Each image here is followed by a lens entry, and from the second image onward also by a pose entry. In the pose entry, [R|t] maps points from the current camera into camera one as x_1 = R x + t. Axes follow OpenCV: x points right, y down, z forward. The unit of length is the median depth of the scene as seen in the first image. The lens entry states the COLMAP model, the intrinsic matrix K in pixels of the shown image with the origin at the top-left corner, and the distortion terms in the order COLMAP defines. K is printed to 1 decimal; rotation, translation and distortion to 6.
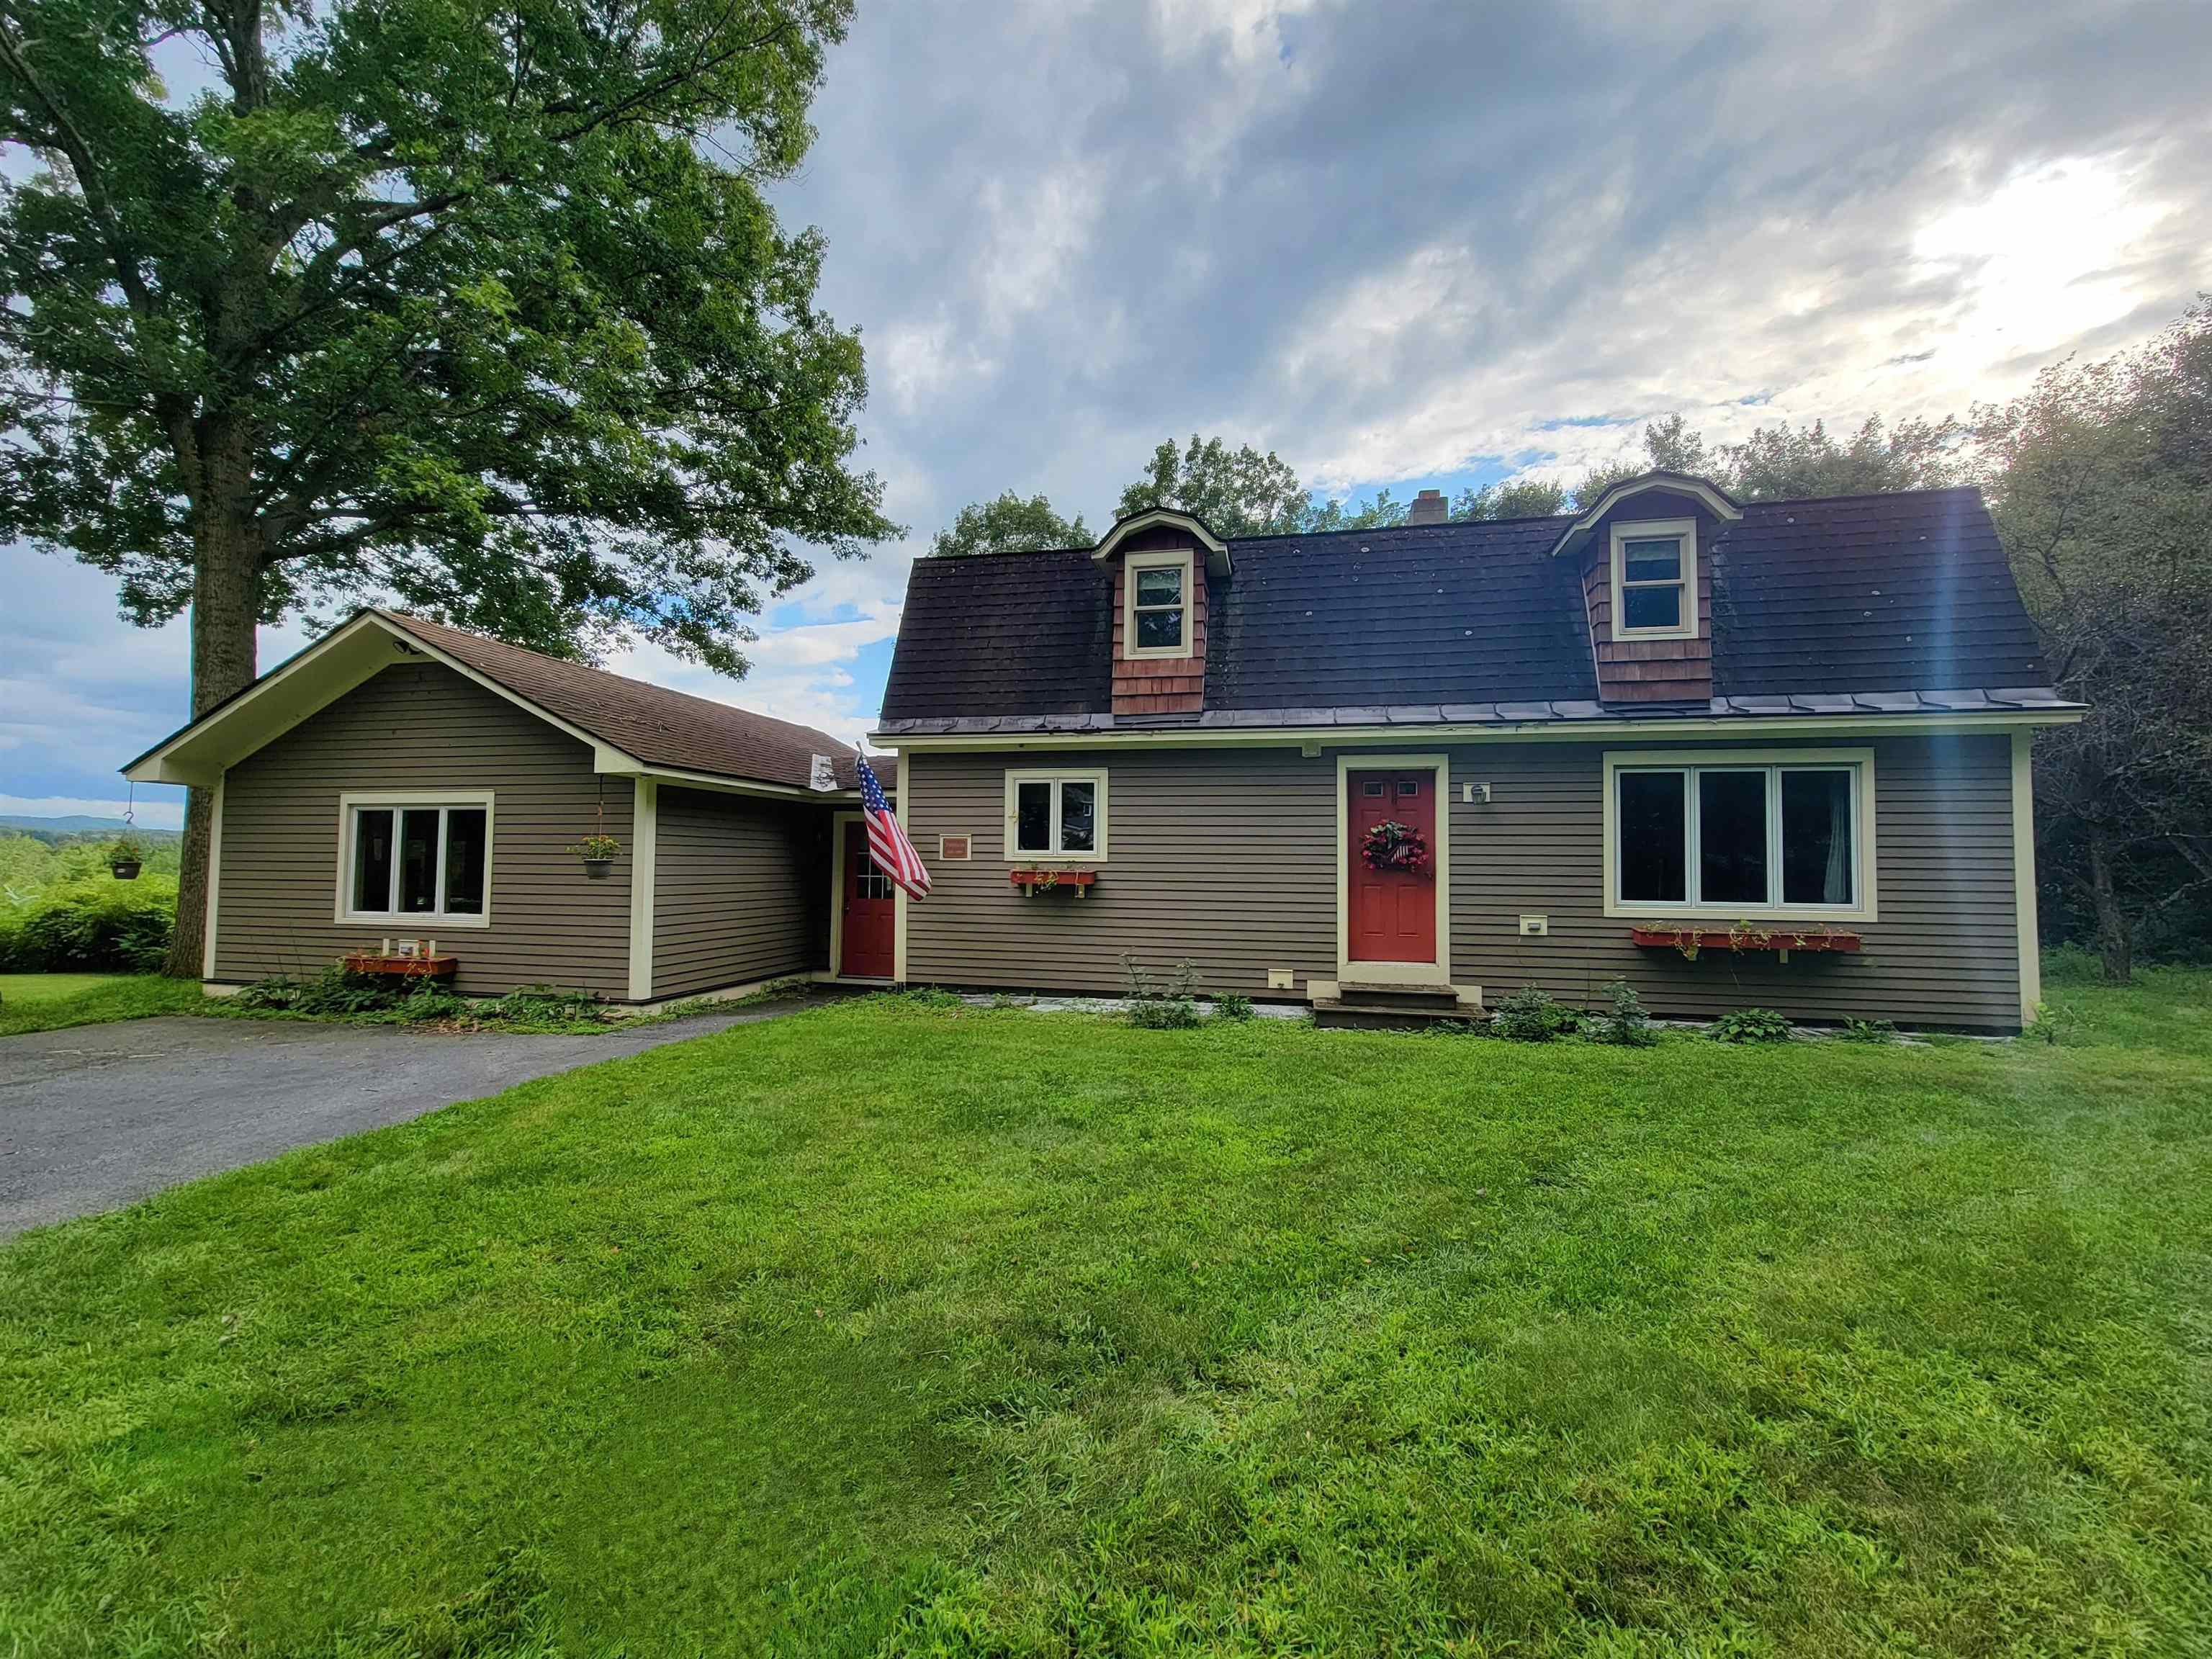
lens RADIAL K [[896.6, 0, 1105.1], [0, 896.6, 830.5], [0, 0, 1]] dist [-0.001738, -0.000741]
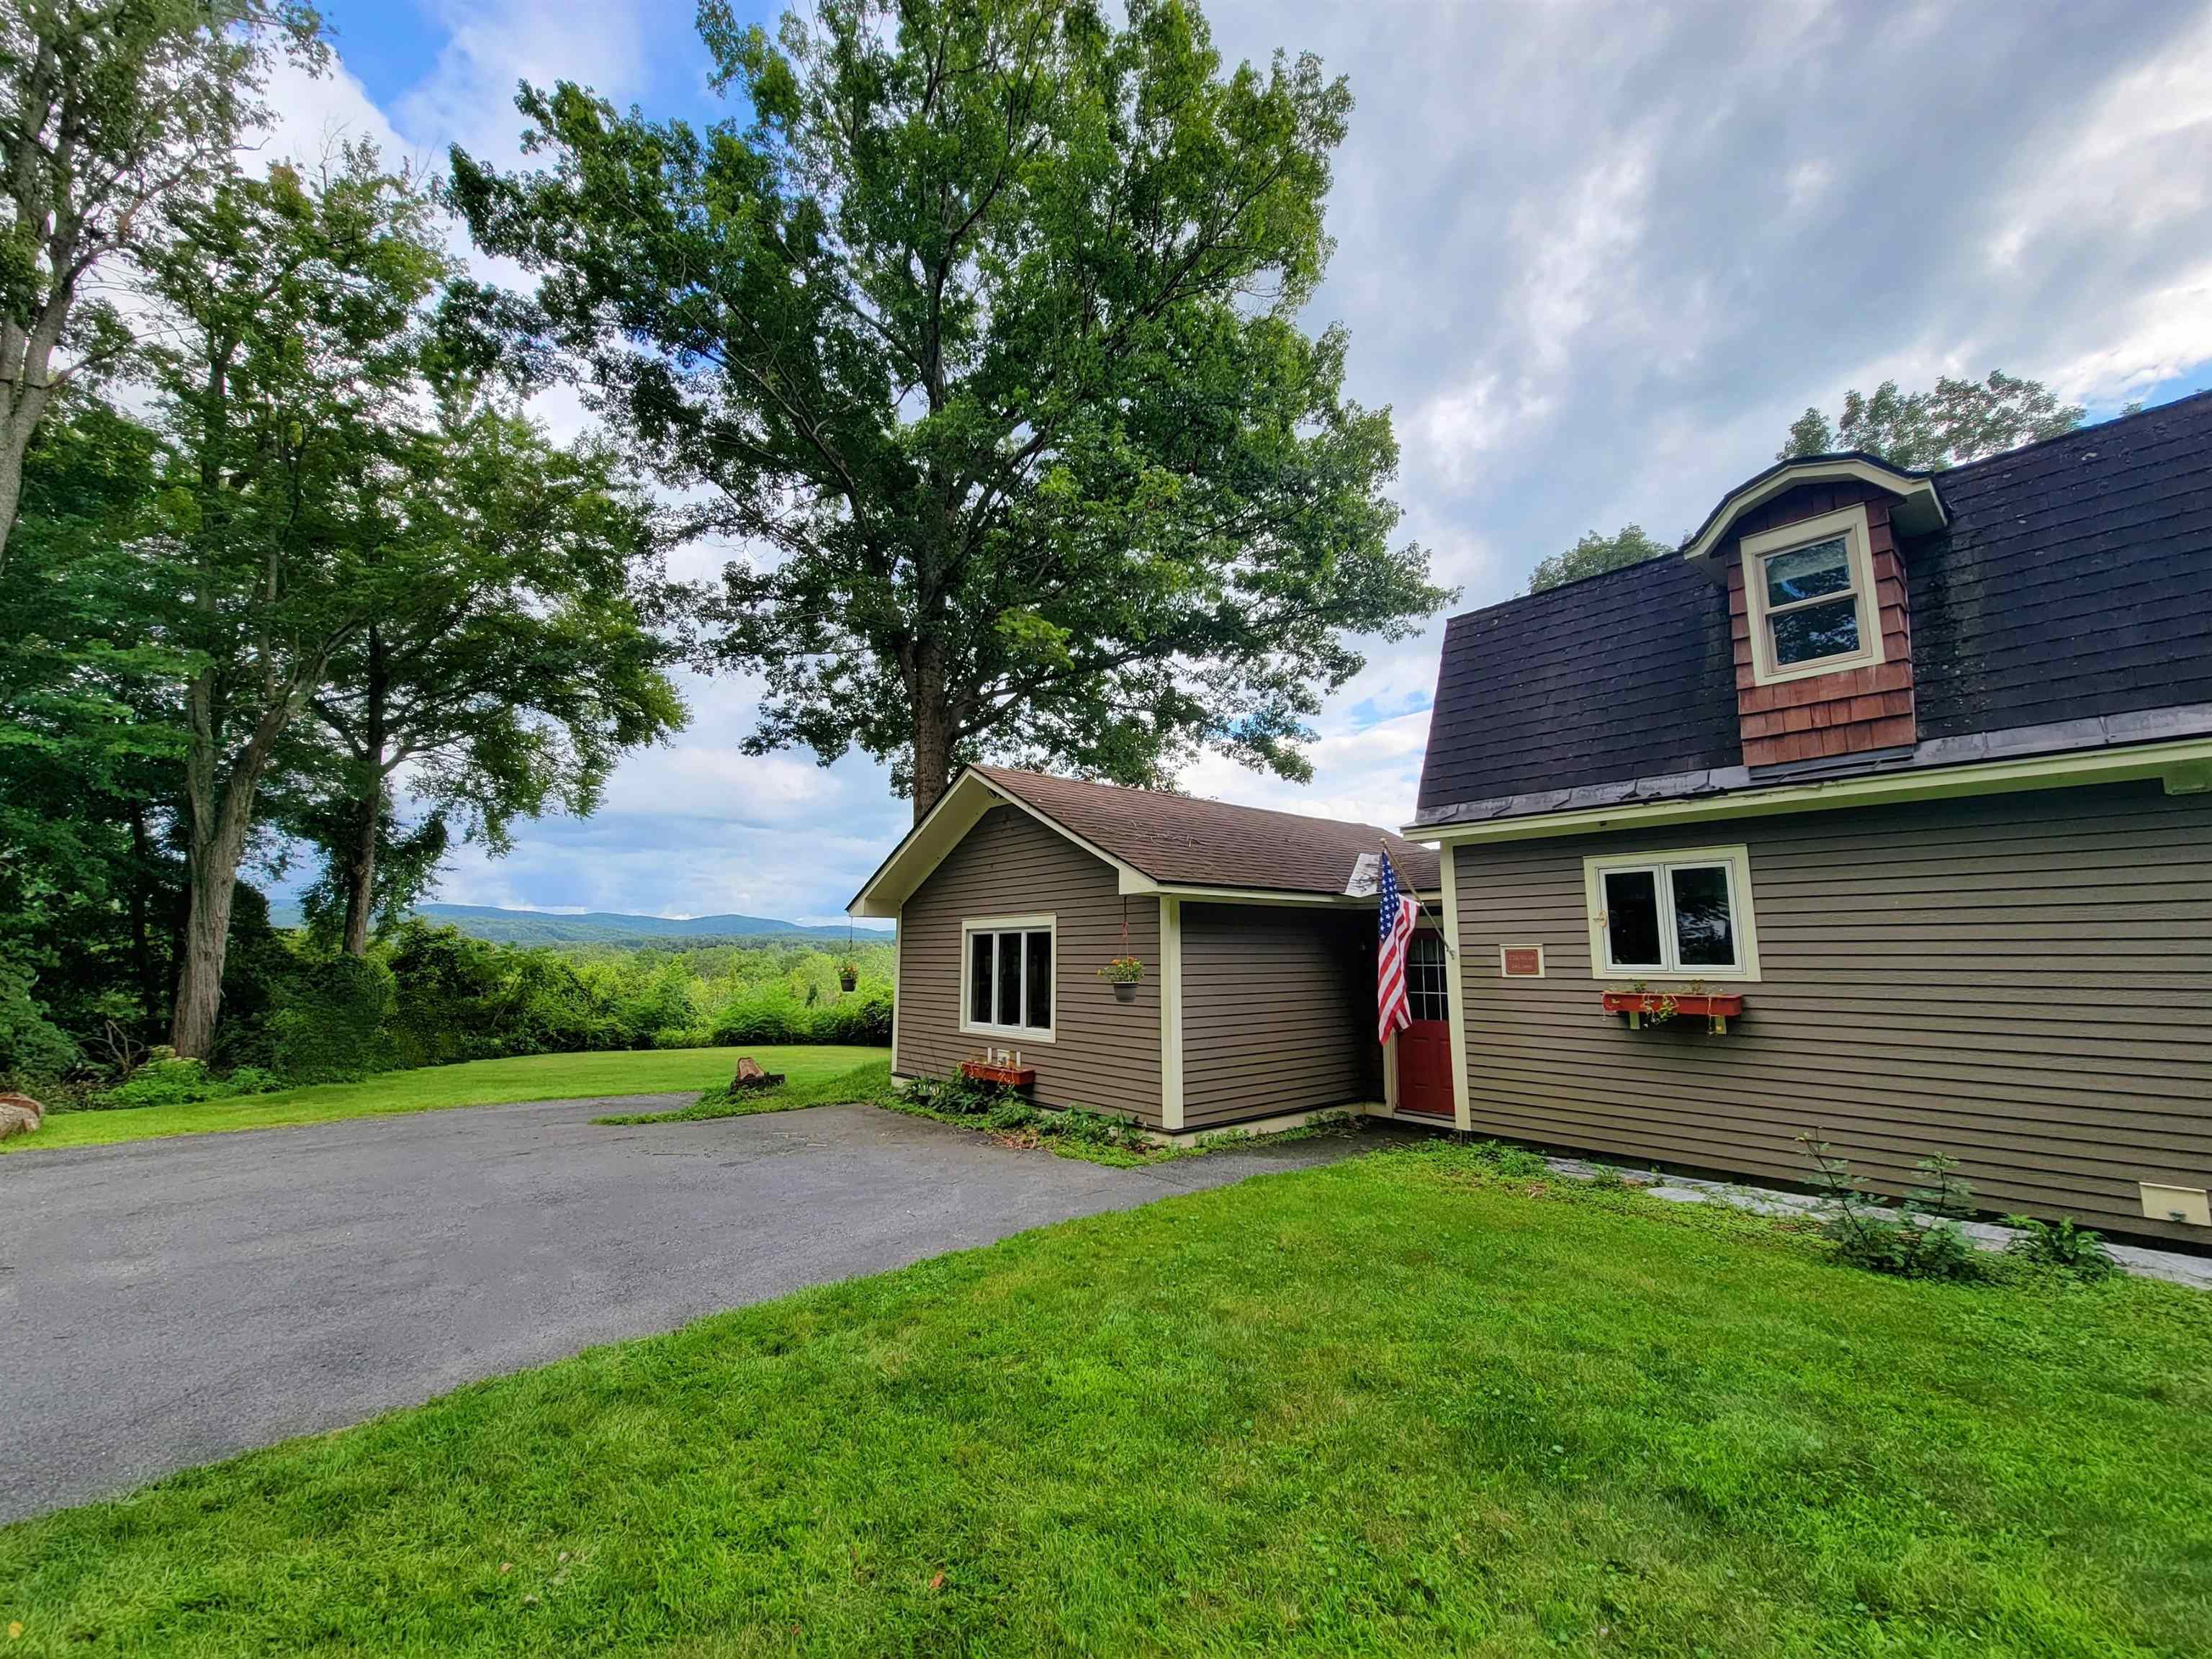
lens RADIAL K [[896.6, 0, 1112.9], [0, 896.6, 826.2], [0, 0, 1]] dist [-0.001738, -0.000741]
pose [[0.801279, -0.096742, -0.590417, 0.020474], [0.033566, 0.992555, -0.117079, -0.018634], [0.597348, 0.073995, 0.798561, 0.158179]]
